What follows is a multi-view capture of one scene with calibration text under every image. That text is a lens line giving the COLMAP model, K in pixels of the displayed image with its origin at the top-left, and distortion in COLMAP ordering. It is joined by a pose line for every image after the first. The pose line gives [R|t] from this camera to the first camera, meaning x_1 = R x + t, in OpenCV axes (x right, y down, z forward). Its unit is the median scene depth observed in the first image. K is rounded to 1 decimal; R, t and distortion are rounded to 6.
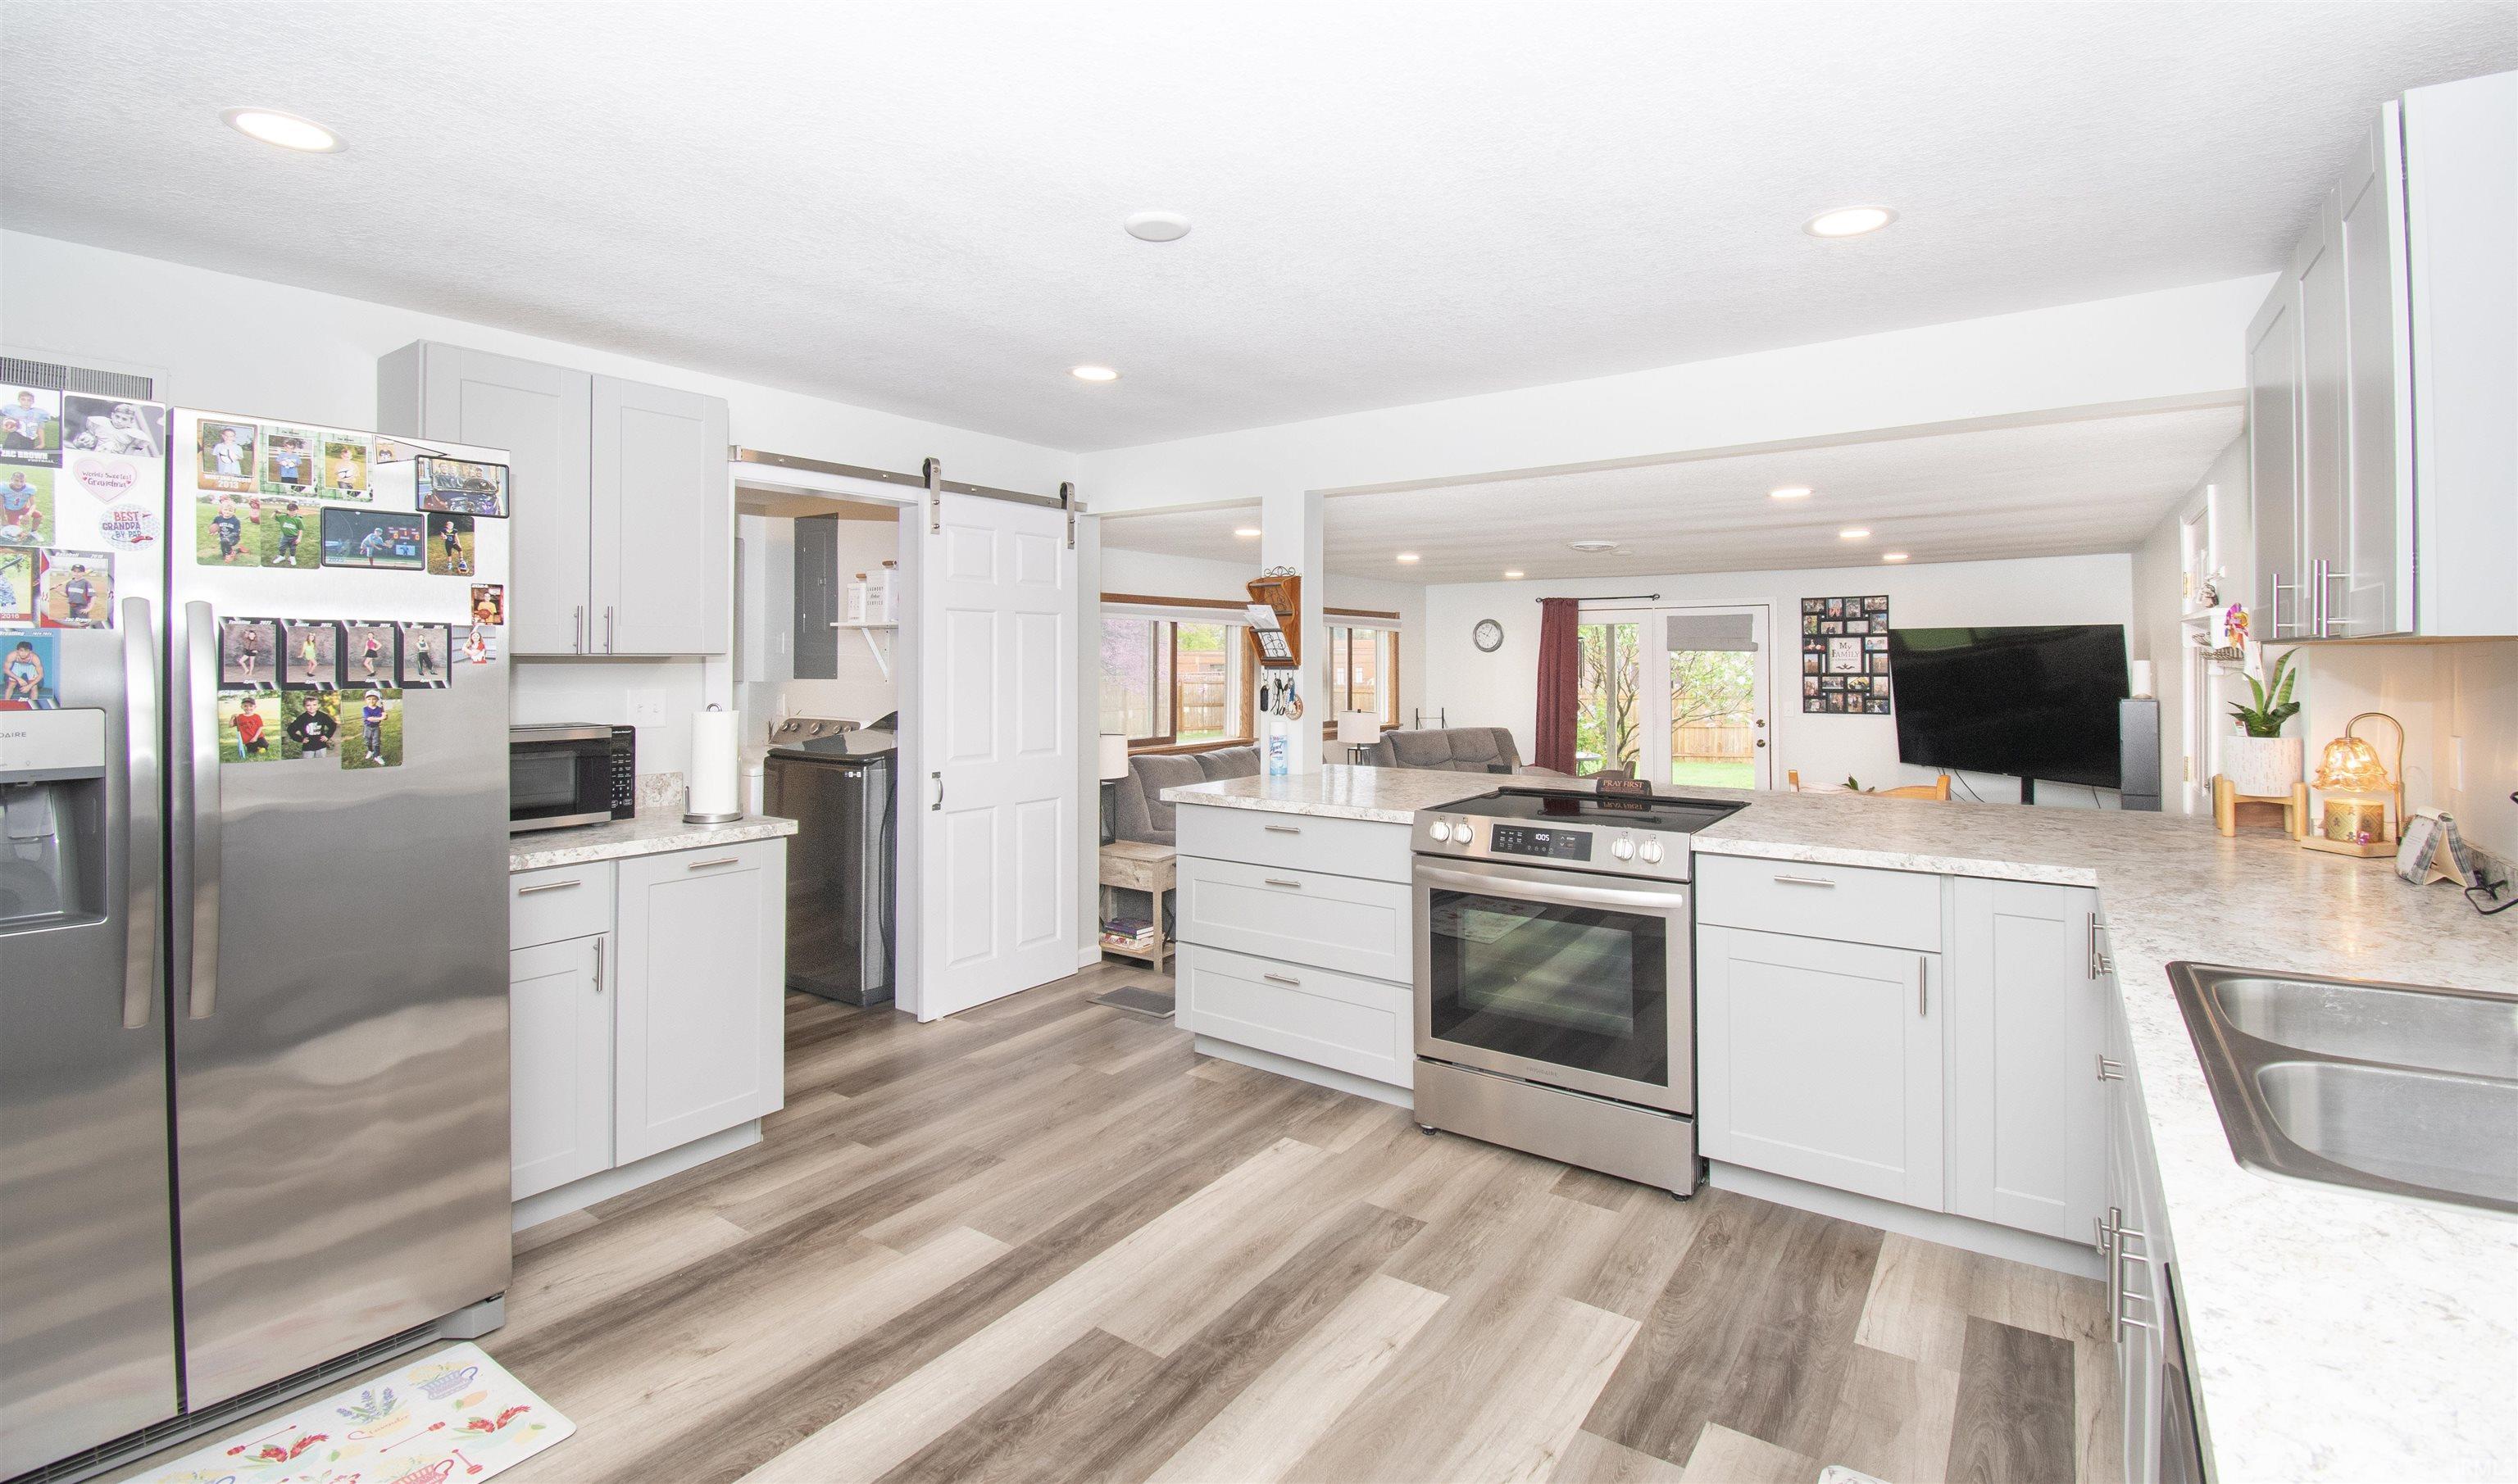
lens RADIAL K [[1115.4, 0, 1256.2], [0, 1115.4, 646.6], [0, 0, 1]] dist [-0.022819, -0.000806]
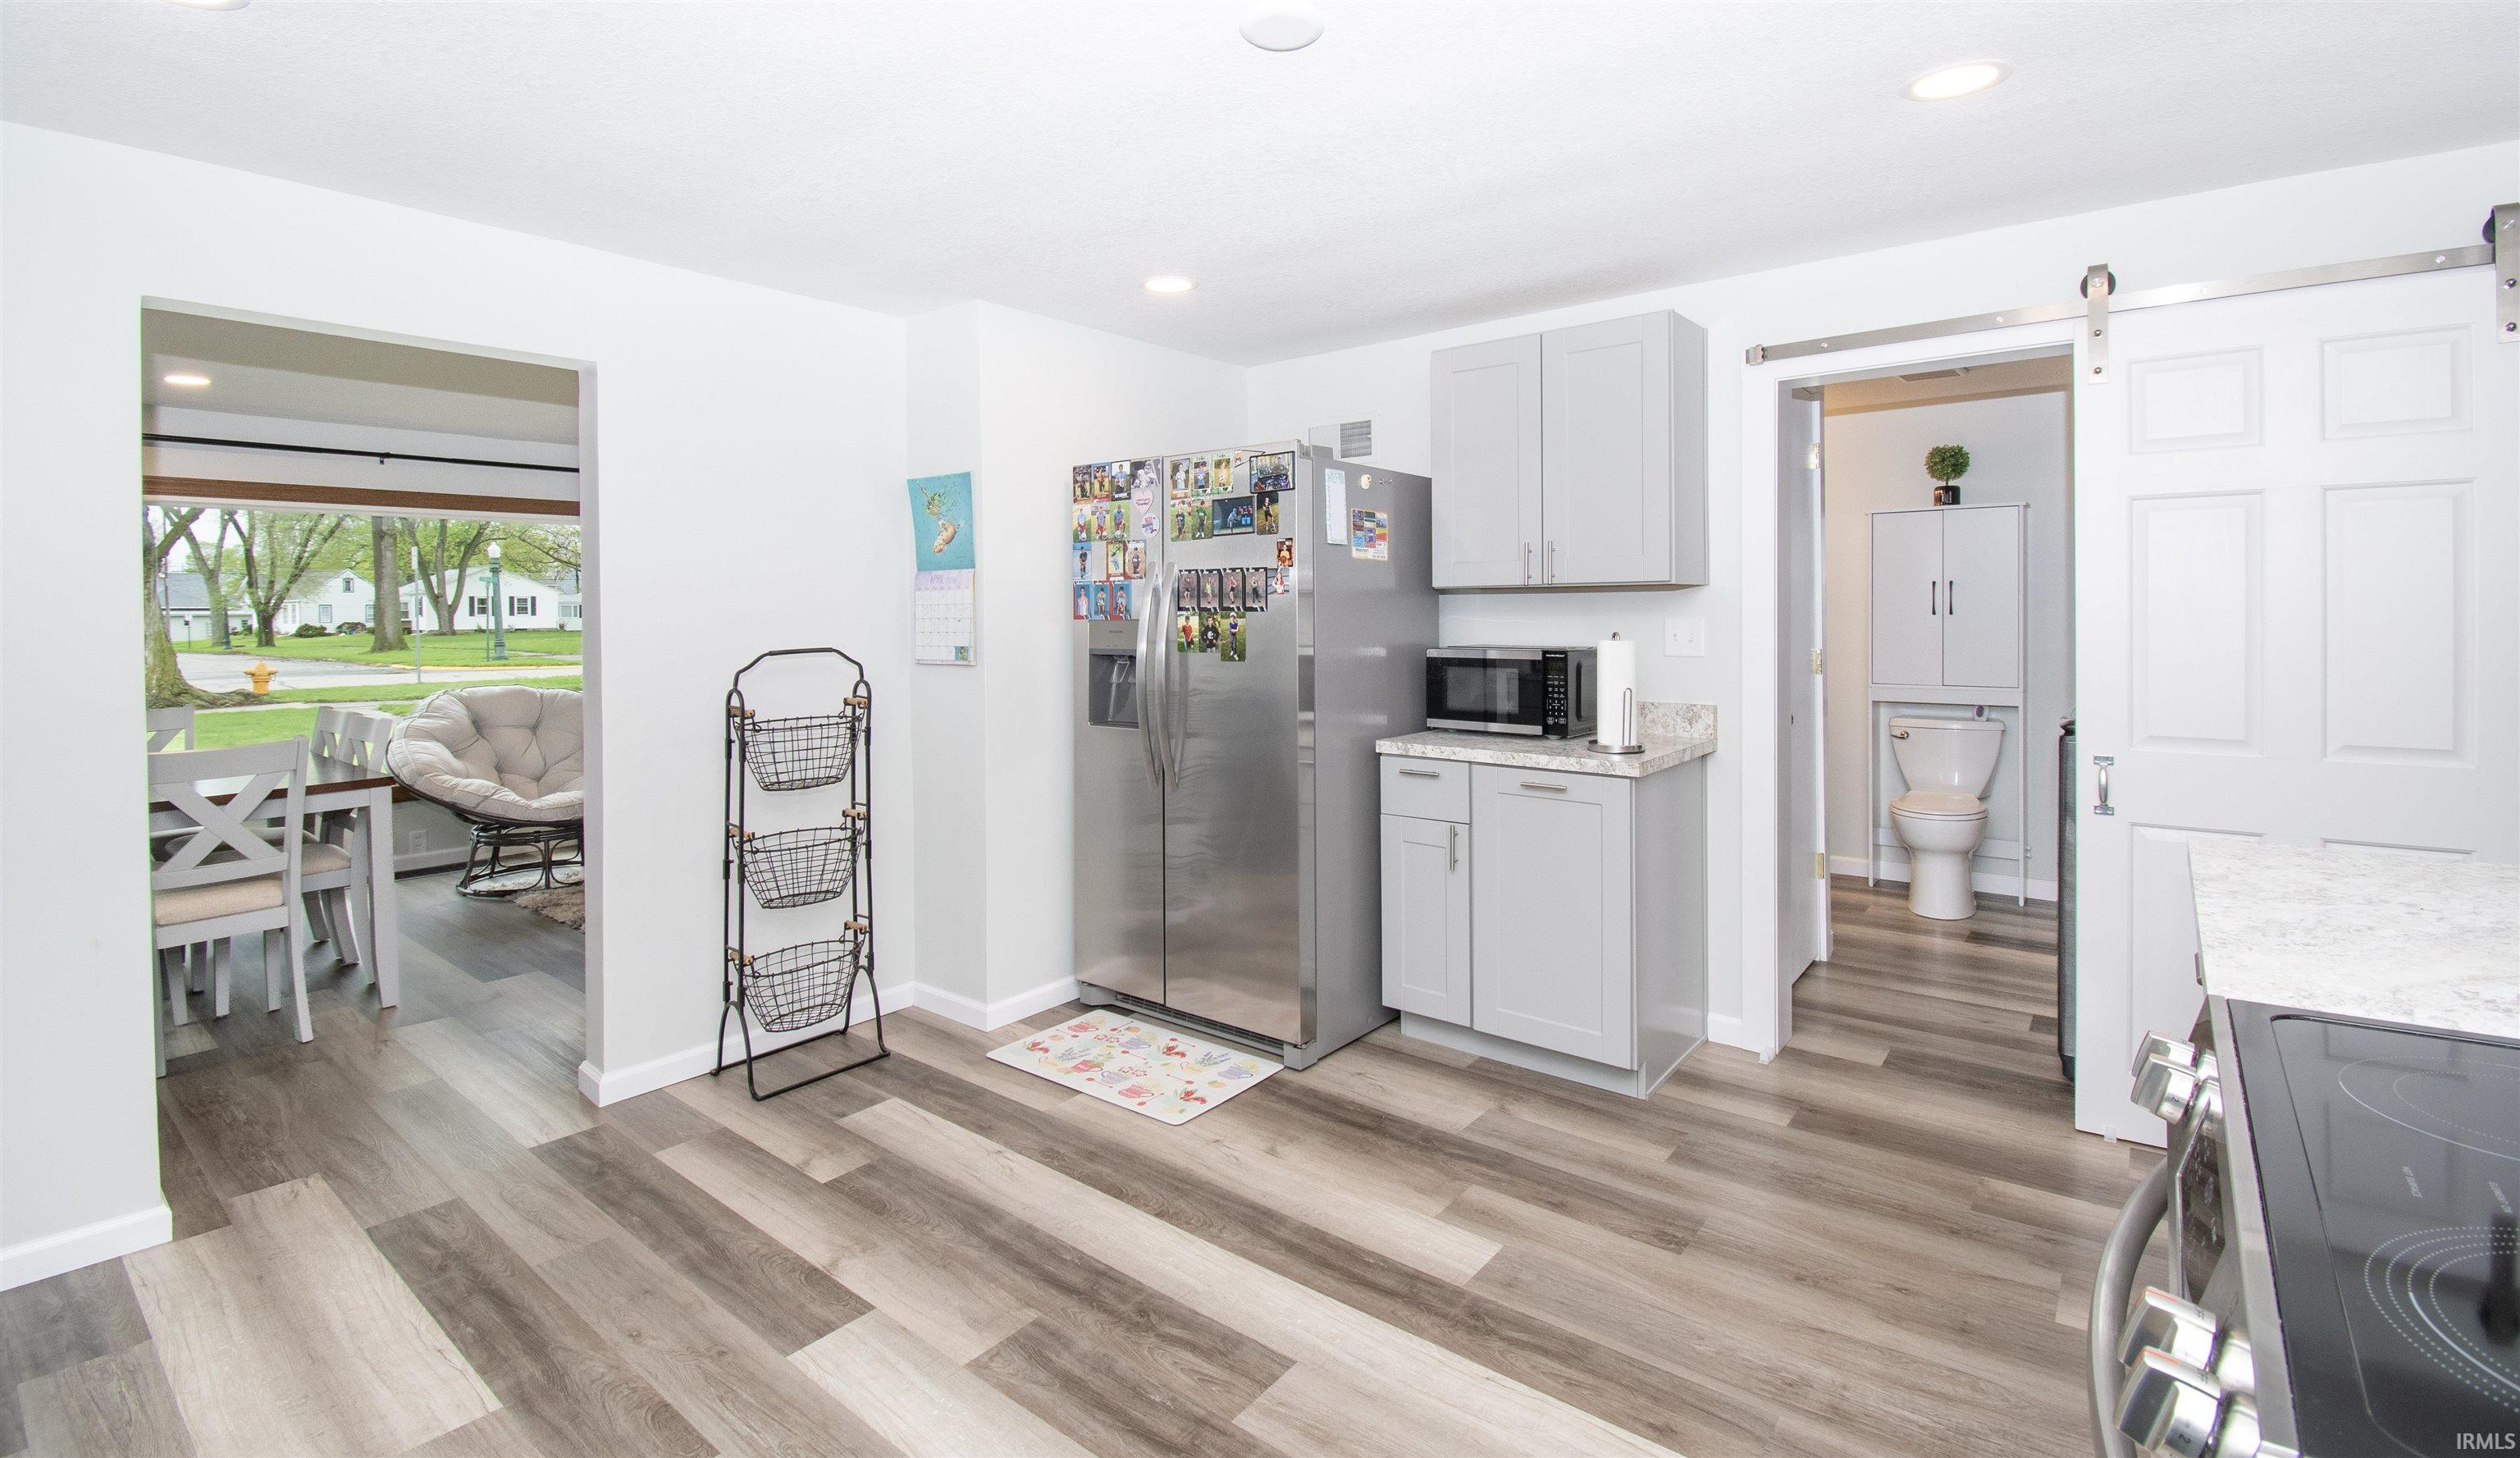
lens RADIAL K [[1107.9, 0, 1263.5], [0, 1107.9, 612.5], [0, 0, 1]] dist [-0.001022, -0.000197]
pose [[-0.055288, 0.009581, -0.998424, 0.758473], [0.023130, 0.999698, 0.008313, 0.026932], [0.998203, -0.022634, -0.055493, 1.104571]]
